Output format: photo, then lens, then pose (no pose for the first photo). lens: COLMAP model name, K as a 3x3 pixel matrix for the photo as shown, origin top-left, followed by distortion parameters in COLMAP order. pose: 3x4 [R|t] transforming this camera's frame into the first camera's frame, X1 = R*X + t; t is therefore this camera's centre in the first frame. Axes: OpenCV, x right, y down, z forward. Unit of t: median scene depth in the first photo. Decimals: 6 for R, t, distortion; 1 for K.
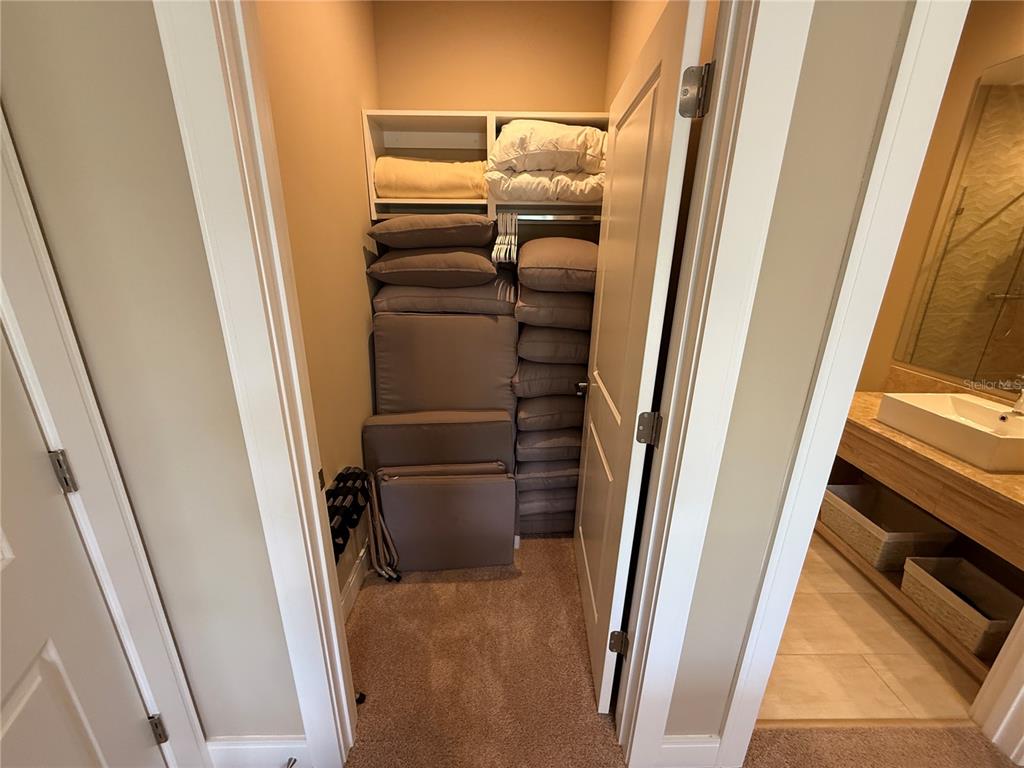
lens RADIAL K [[406.9, 0, 510.9], [0, 406.9, 384.8], [0, 0, 1]] dist [0.002539, -0.000954]
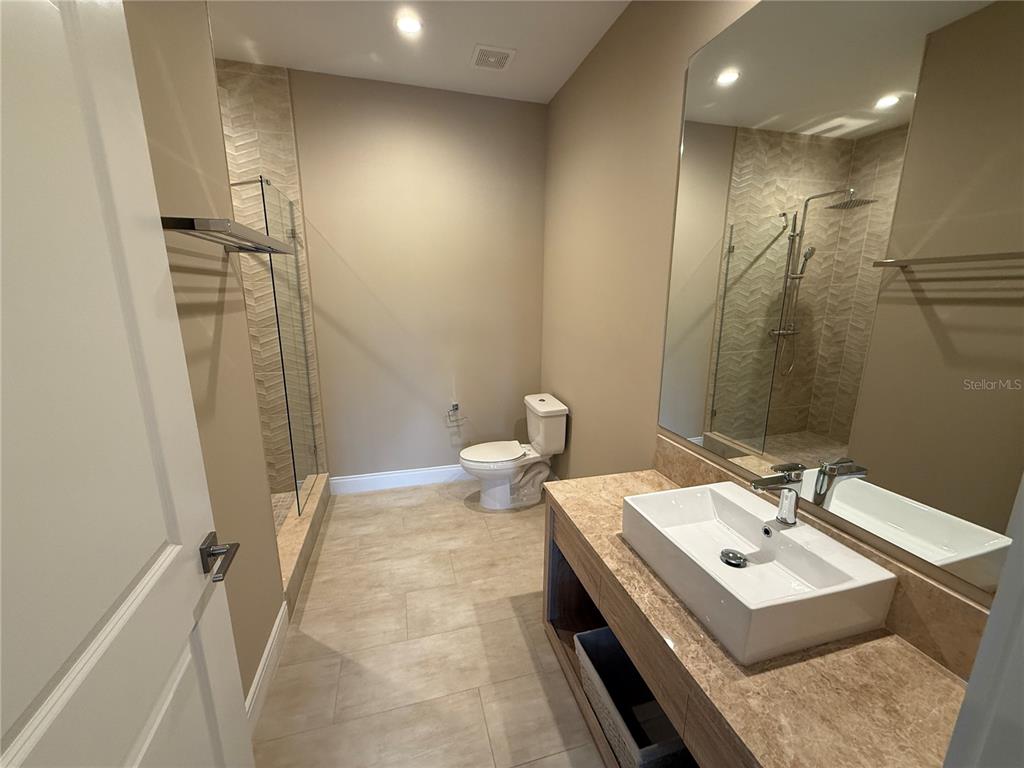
lens RADIAL K [[406.9, 0, 507.0], [0, 406.9, 381.9], [0, 0, 1]] dist [0.002539, -0.000954]
pose [[0.968903, -0.062414, 0.239440, 0.324349], [0.086767, 0.991920, -0.092549, -0.065651], [-0.231729, 0.110446, 0.966490, 0.214203]]
